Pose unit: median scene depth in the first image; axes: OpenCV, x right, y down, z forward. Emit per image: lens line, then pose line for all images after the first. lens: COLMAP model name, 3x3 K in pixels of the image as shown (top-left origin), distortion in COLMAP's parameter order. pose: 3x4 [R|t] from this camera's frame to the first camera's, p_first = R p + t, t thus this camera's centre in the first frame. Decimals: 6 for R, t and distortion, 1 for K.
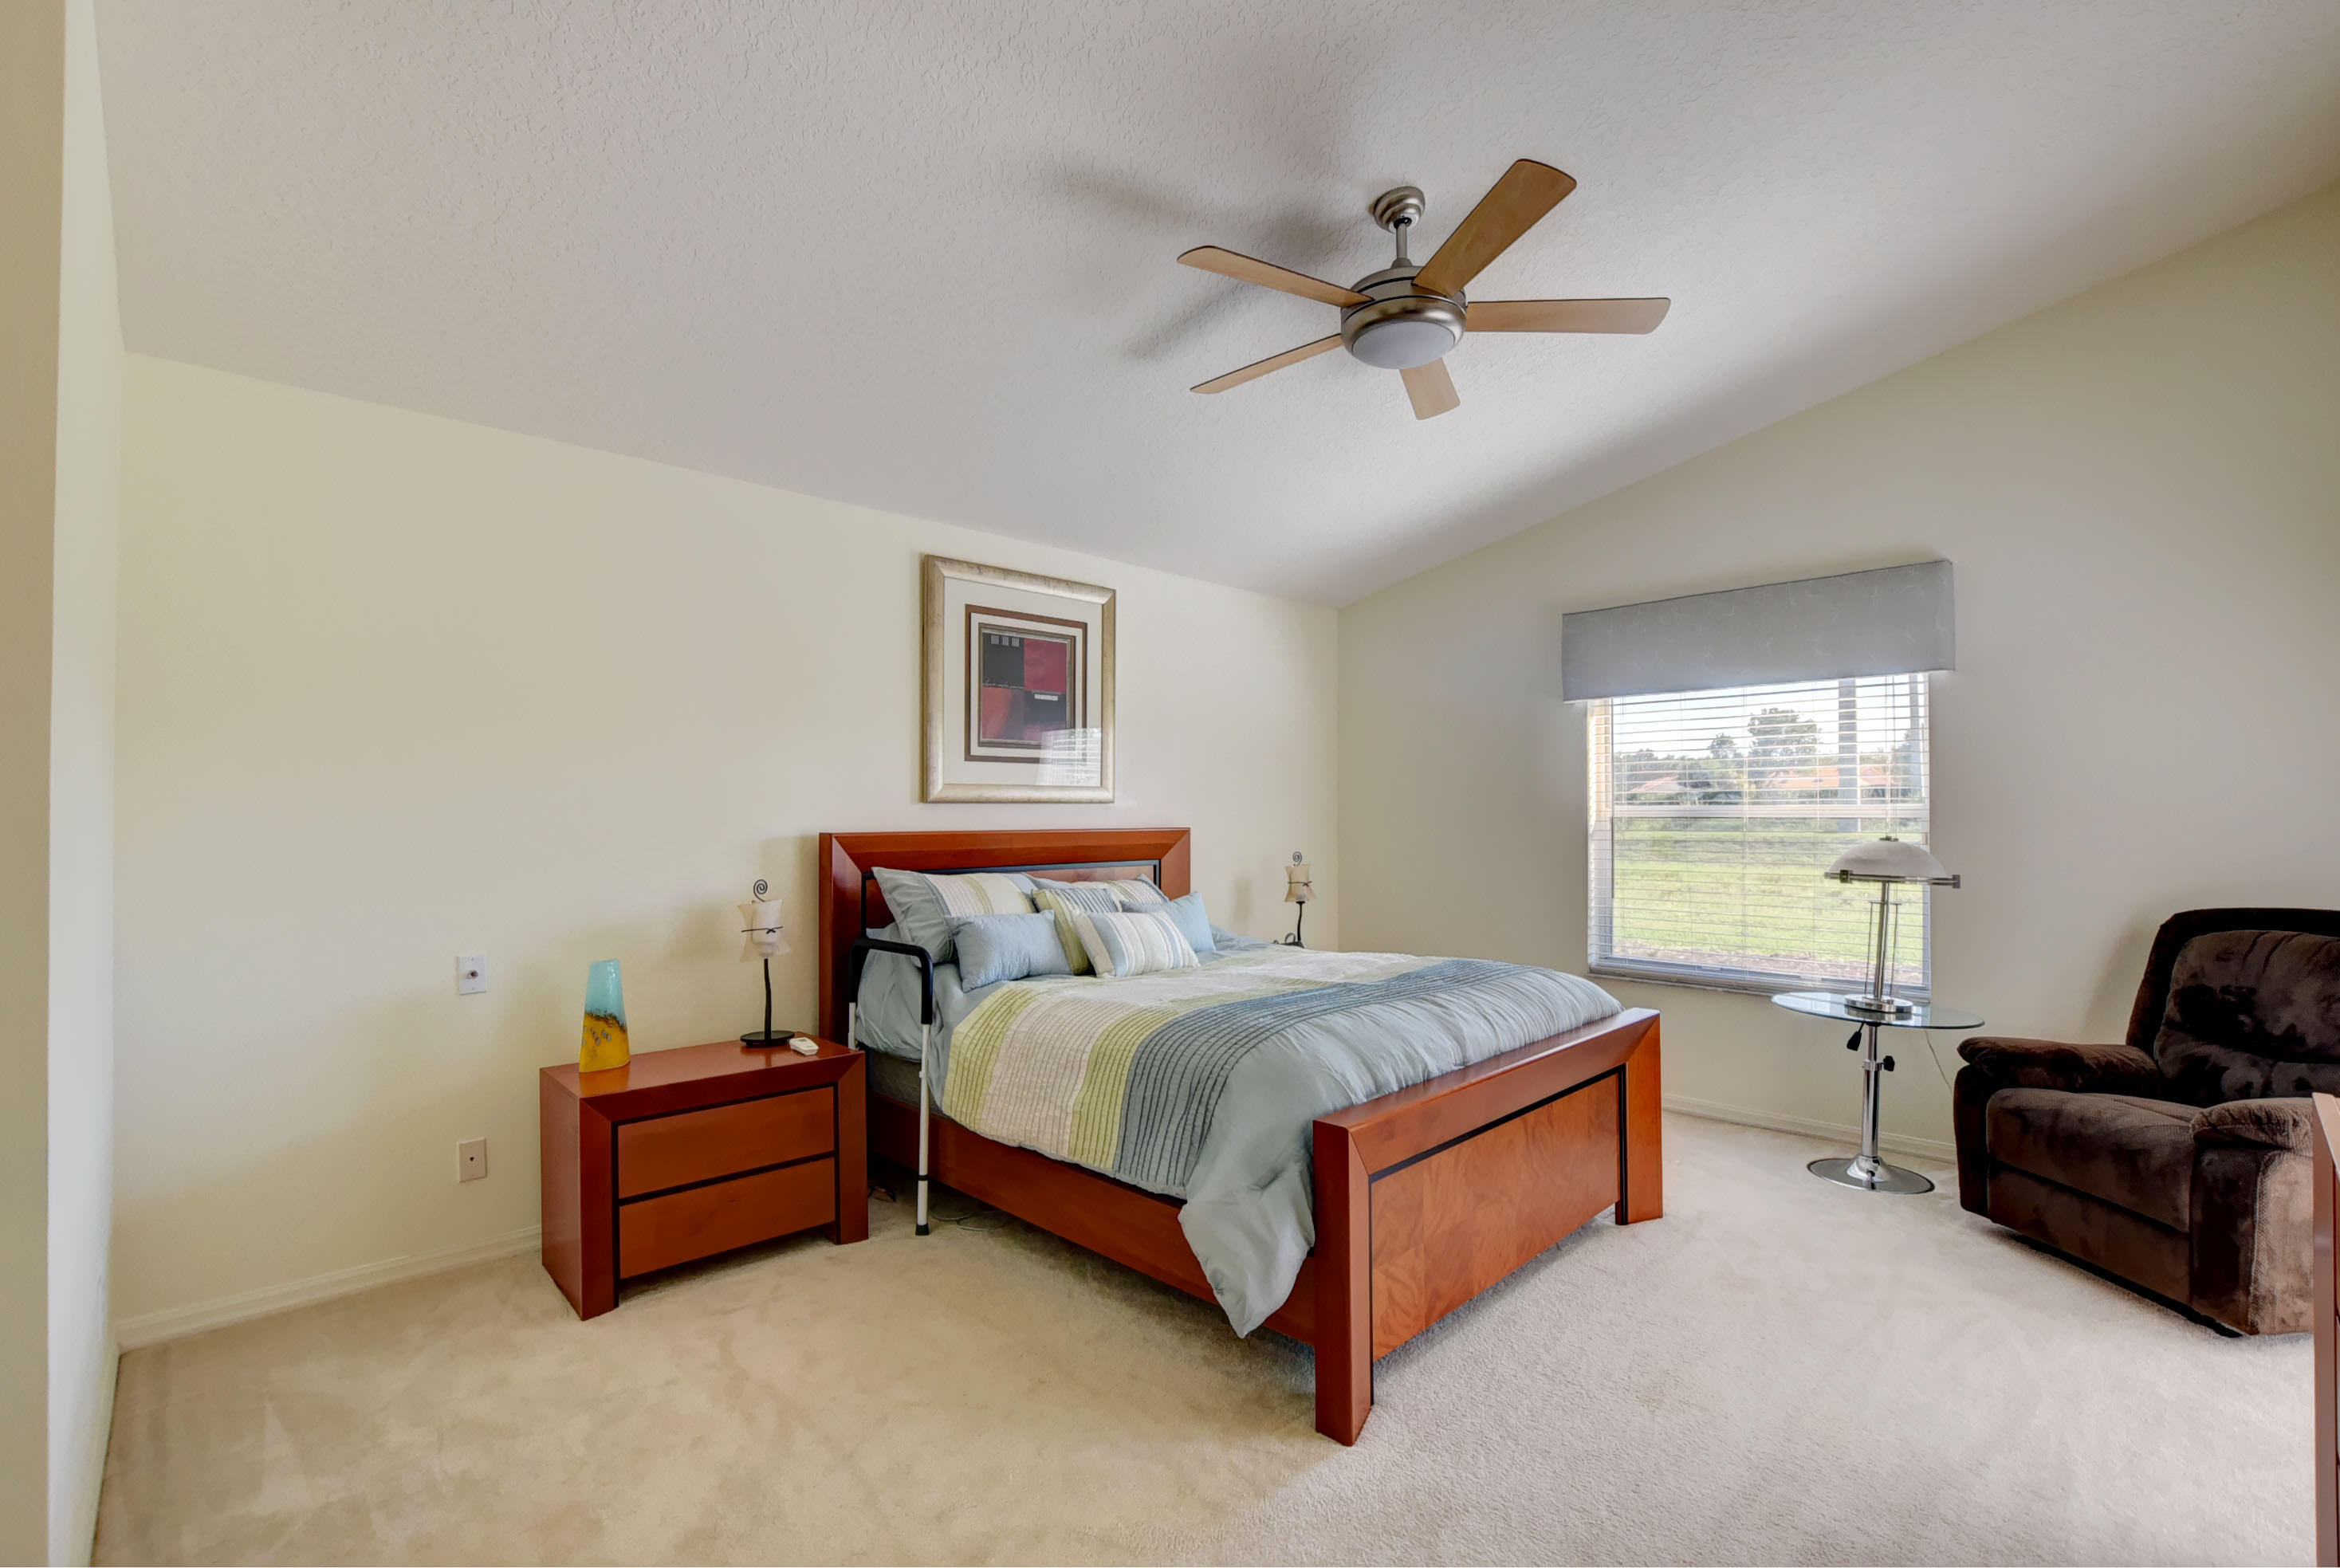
lens RADIAL K [[1032.0, 0, 1175.8], [0, 1032.0, 799.6], [0, 0, 1]] dist [-0.035566, 0.005531]
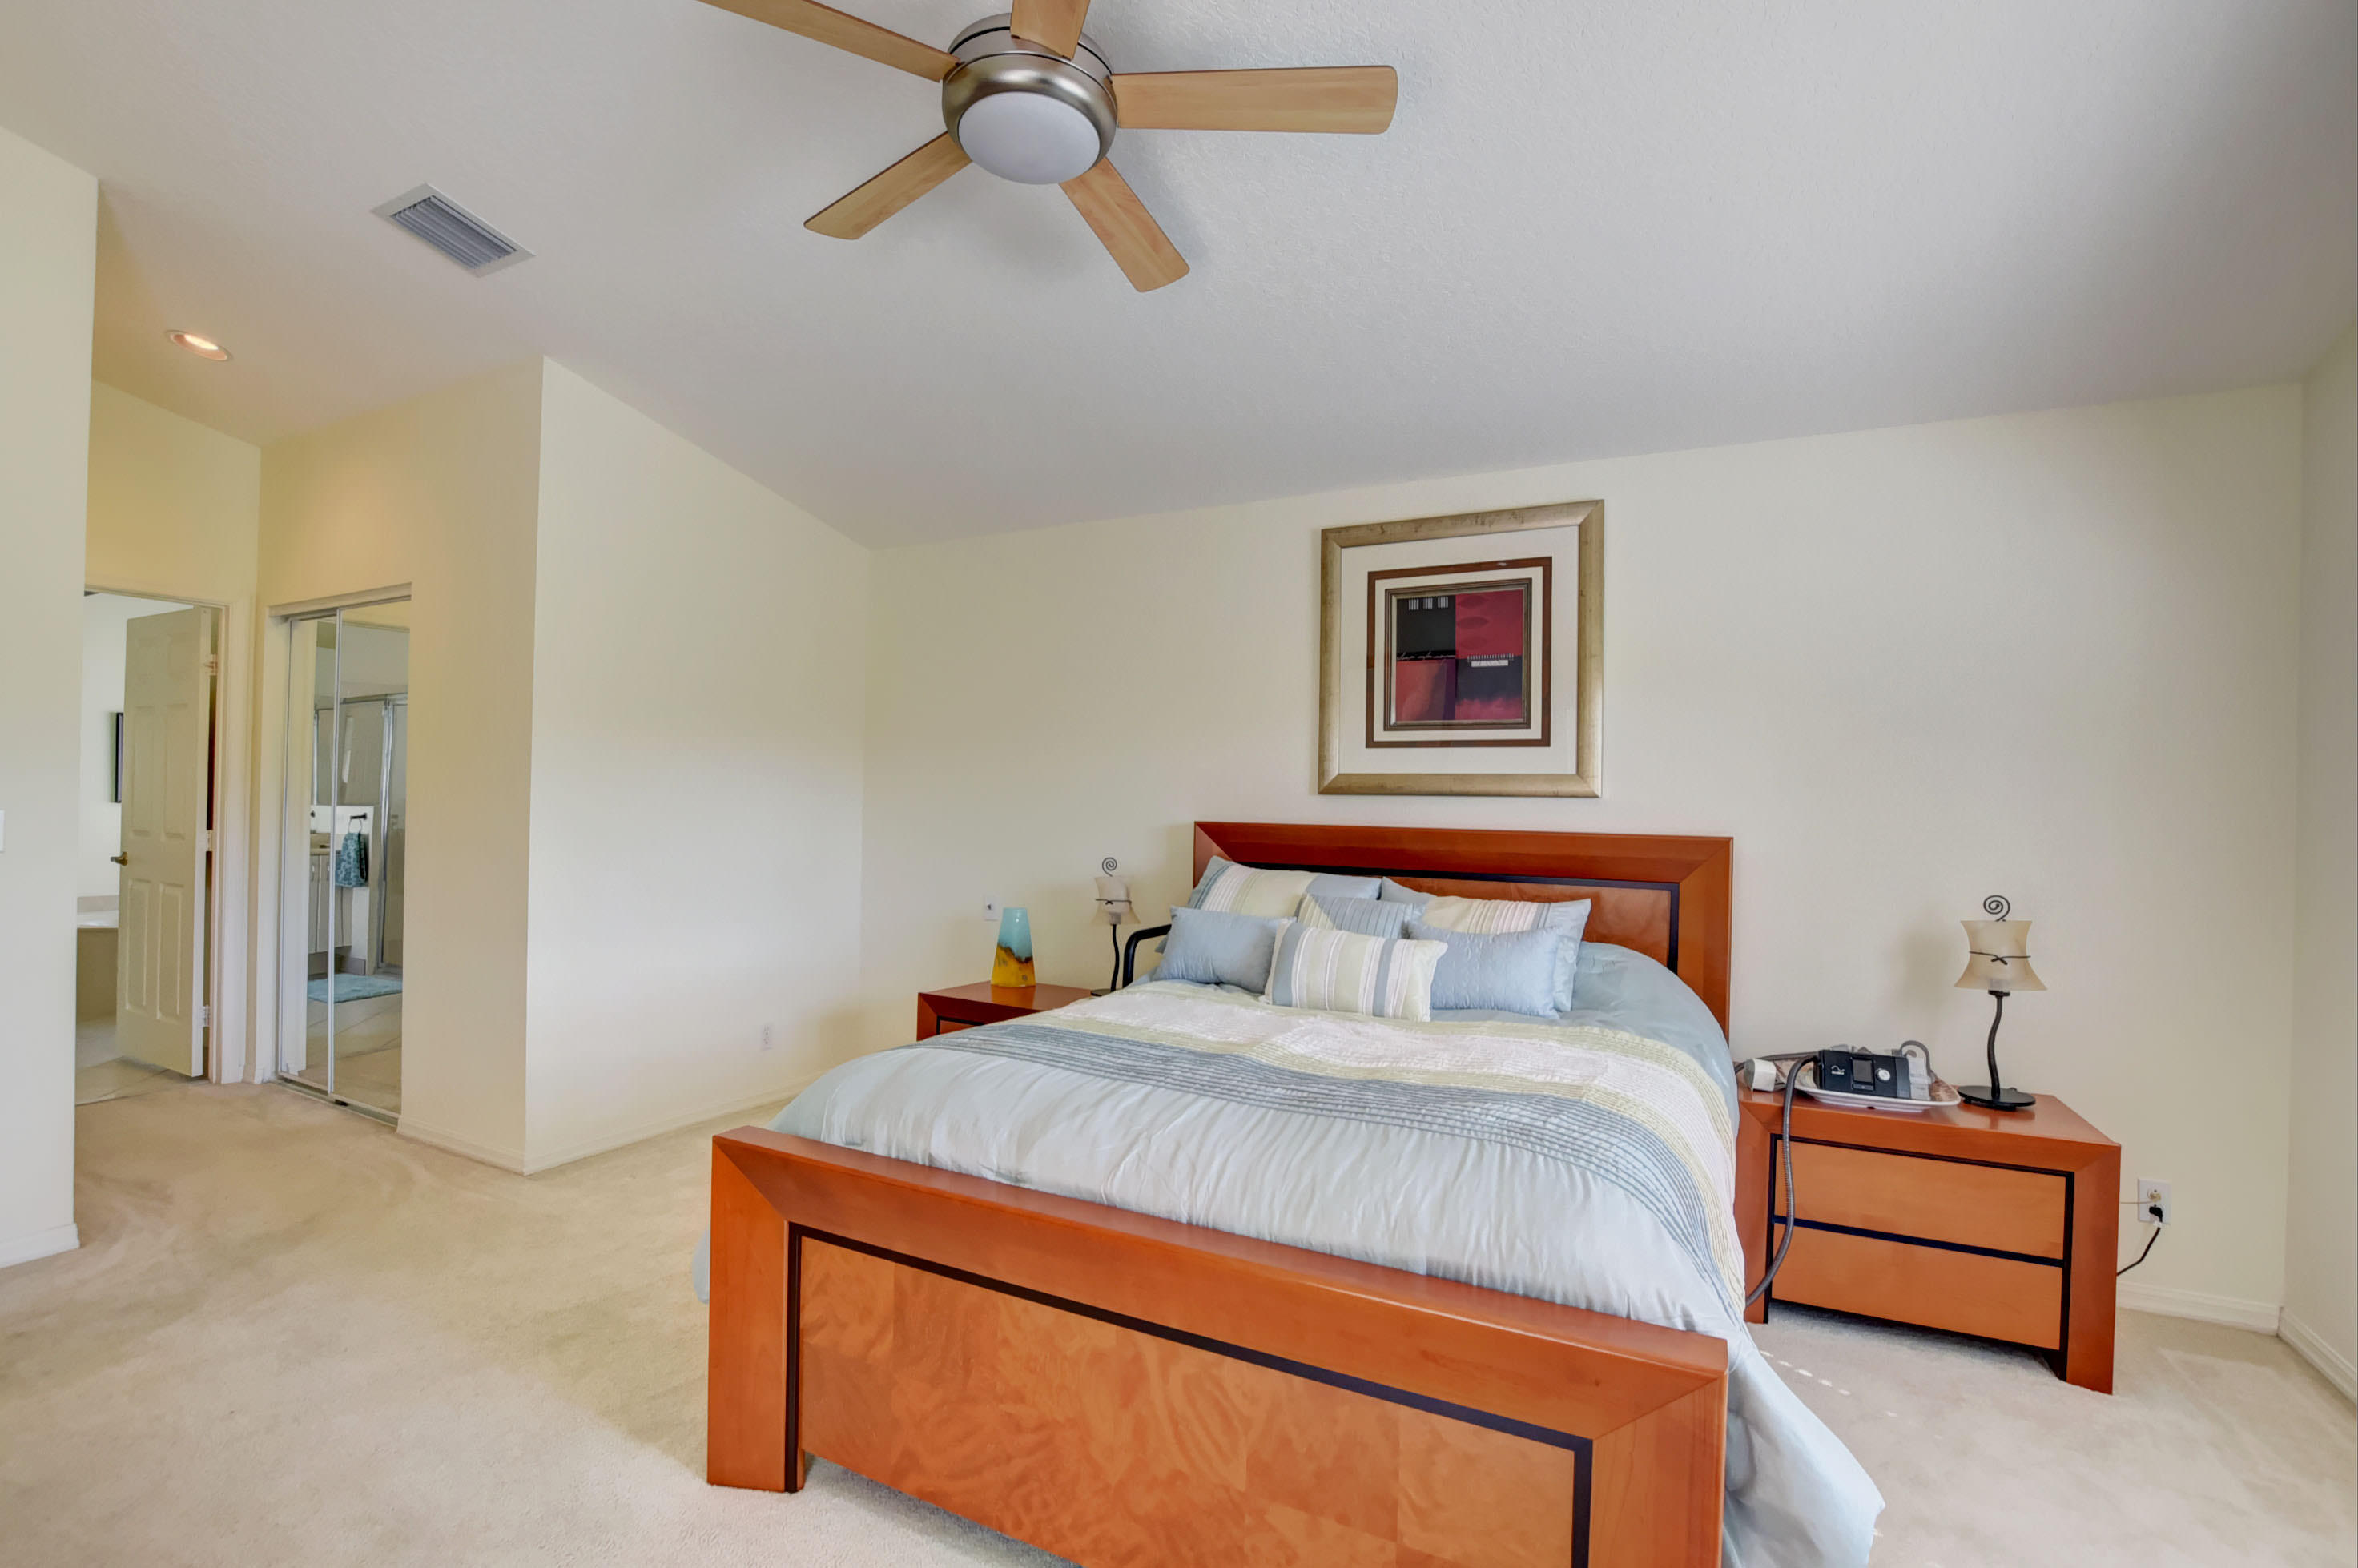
lens RADIAL K [[1040.0, 0, 1184.8], [0, 1040.0, 799.8], [0, 0, 1]] dist [-0.035566, 0.005531]
pose [[0.326685, 0.009248, -0.945088, 0.519474], [-0.010616, 0.999925, 0.006115, 0.003214], [0.945074, 0.008036, 0.326759, 0.486217]]
